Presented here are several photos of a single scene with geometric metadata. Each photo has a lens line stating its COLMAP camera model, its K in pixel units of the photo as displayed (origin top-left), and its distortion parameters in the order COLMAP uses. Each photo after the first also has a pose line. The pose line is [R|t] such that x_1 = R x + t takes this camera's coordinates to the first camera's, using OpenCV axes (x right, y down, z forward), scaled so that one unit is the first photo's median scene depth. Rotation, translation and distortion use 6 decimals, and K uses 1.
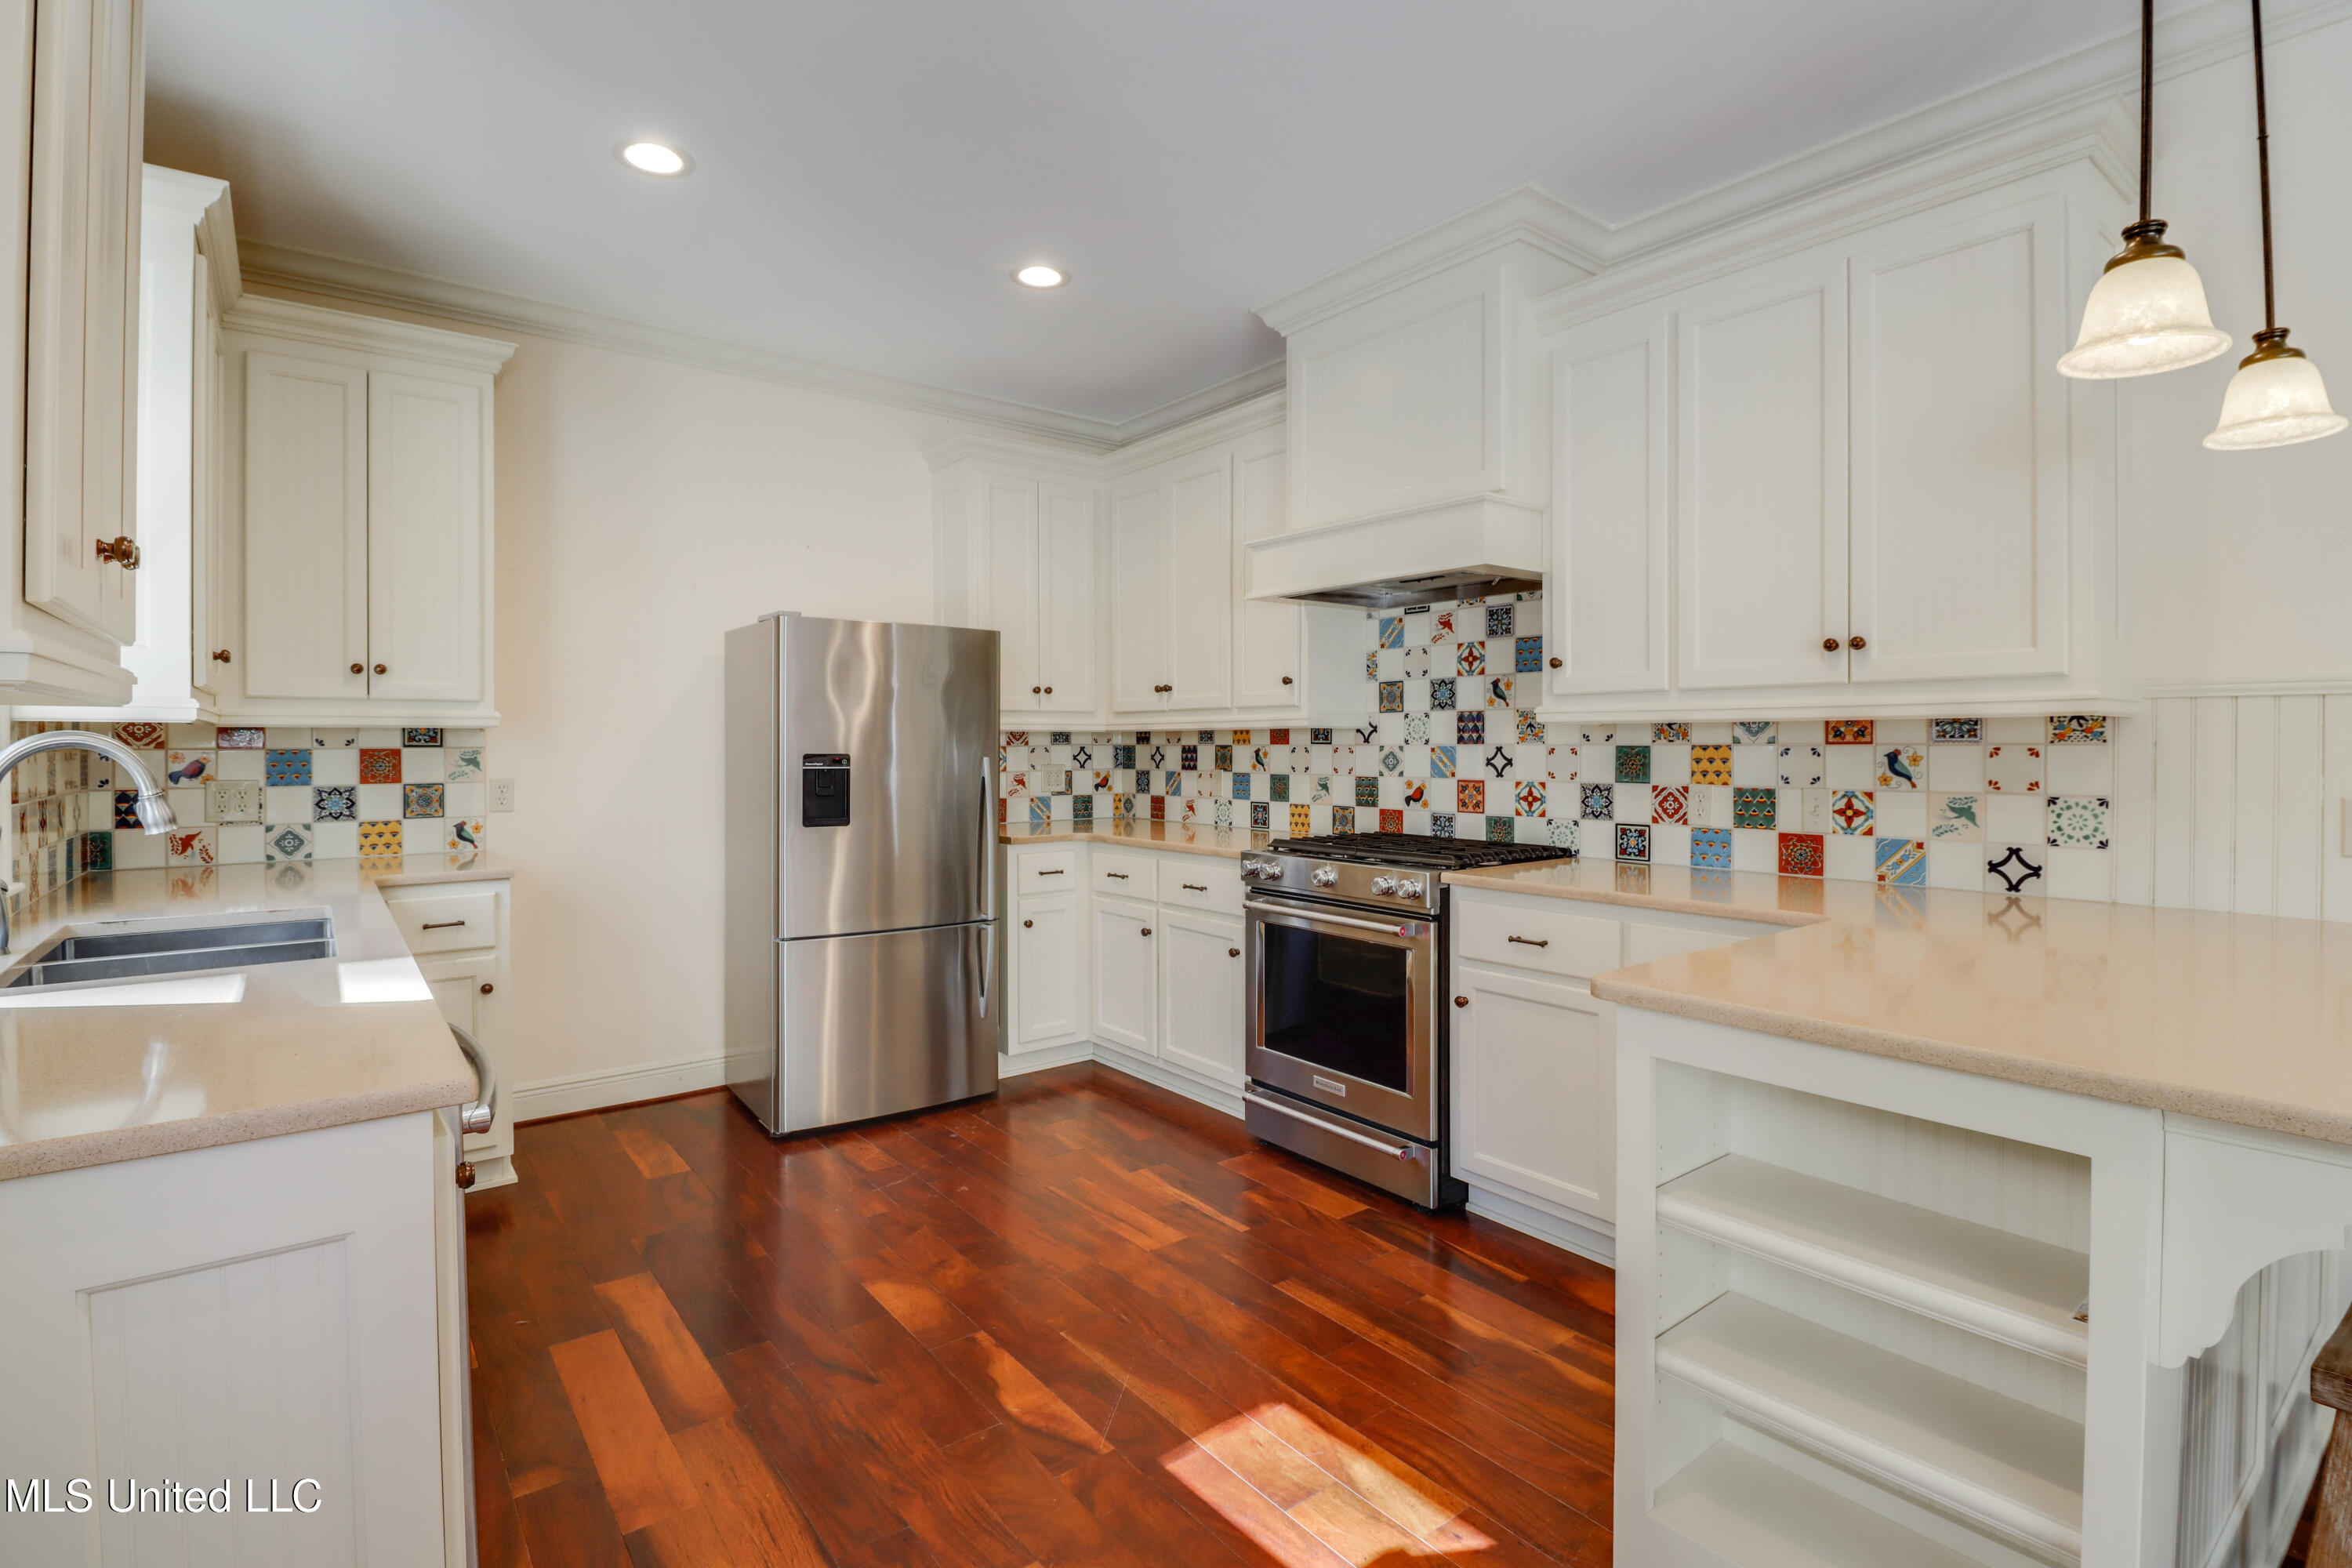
lens RADIAL K [[1101.2, 0, 1169.8], [0, 1101.2, 752.1], [0, 0, 1]] dist [0.002873, -0.012929]
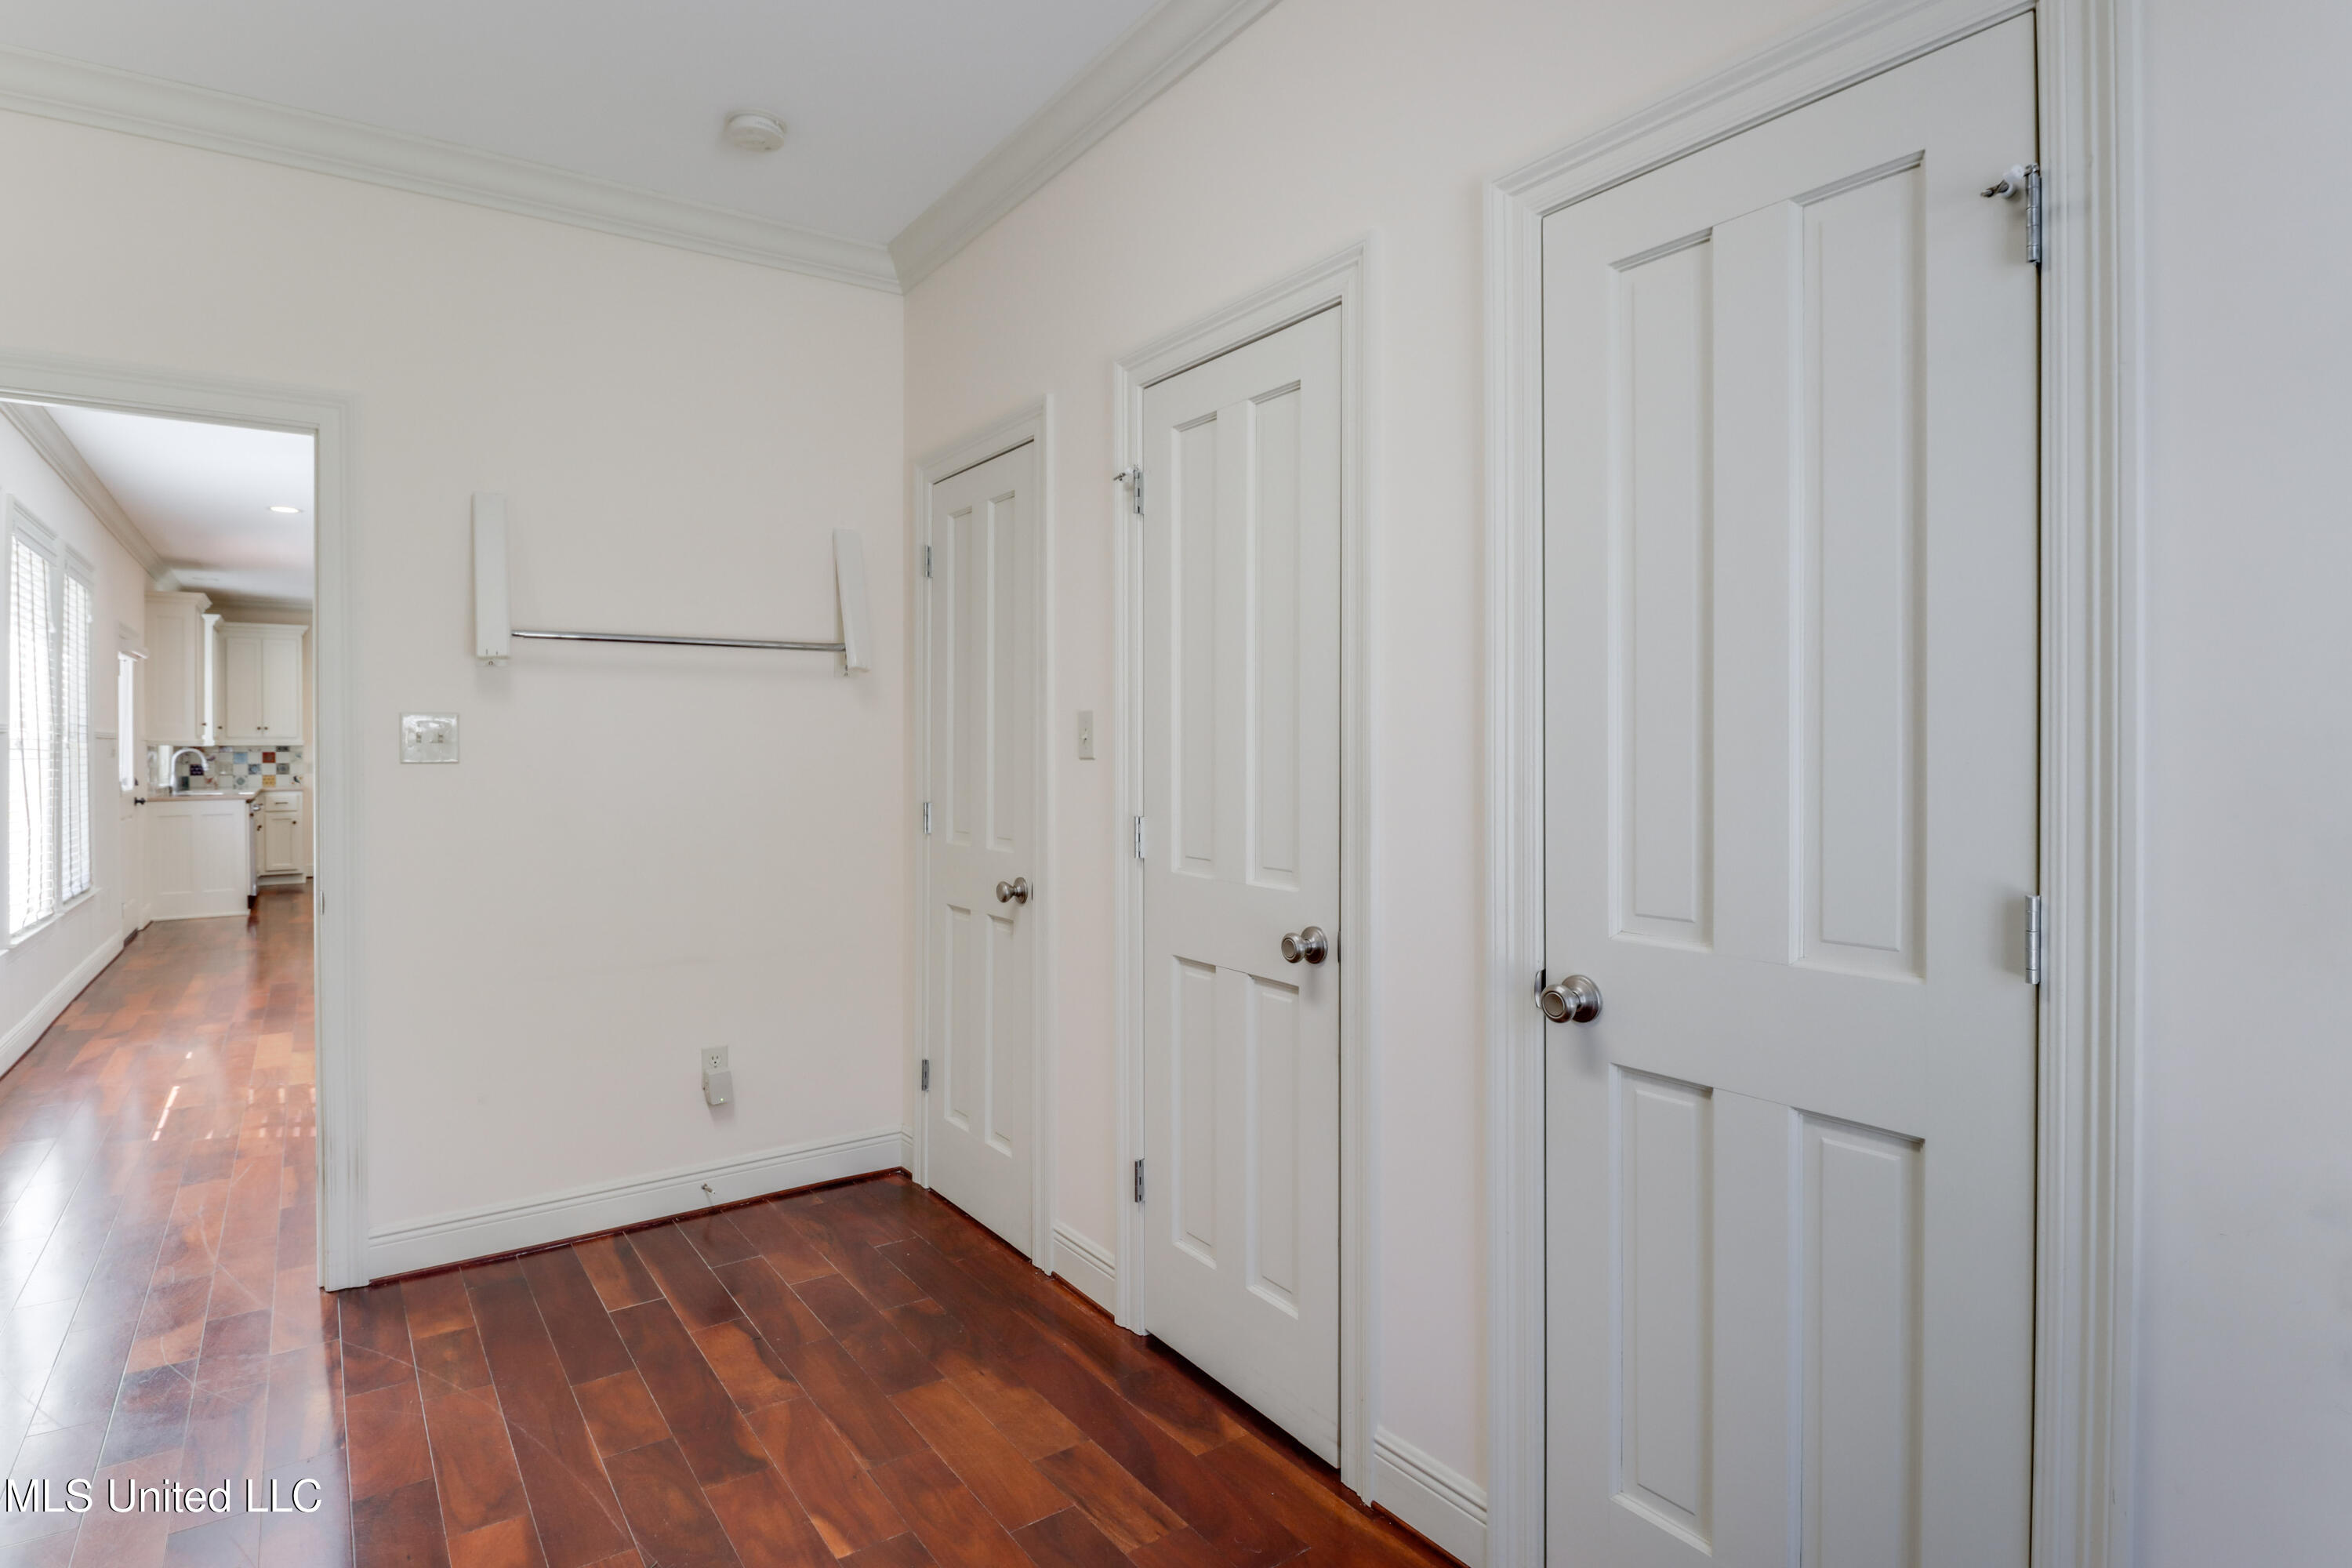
lens RADIAL K [[1140.7, 0, 1168.0], [0, 1140.7, 758.0], [0, 0, 1]] dist [-0.022825, -0.000488]
pose [[0.999921, 0.003128, -0.012177, 2.096570], [-0.003114, 0.999994, 0.001178, 0.001977], [0.012180, -0.001140, 0.999925, -2.420113]]
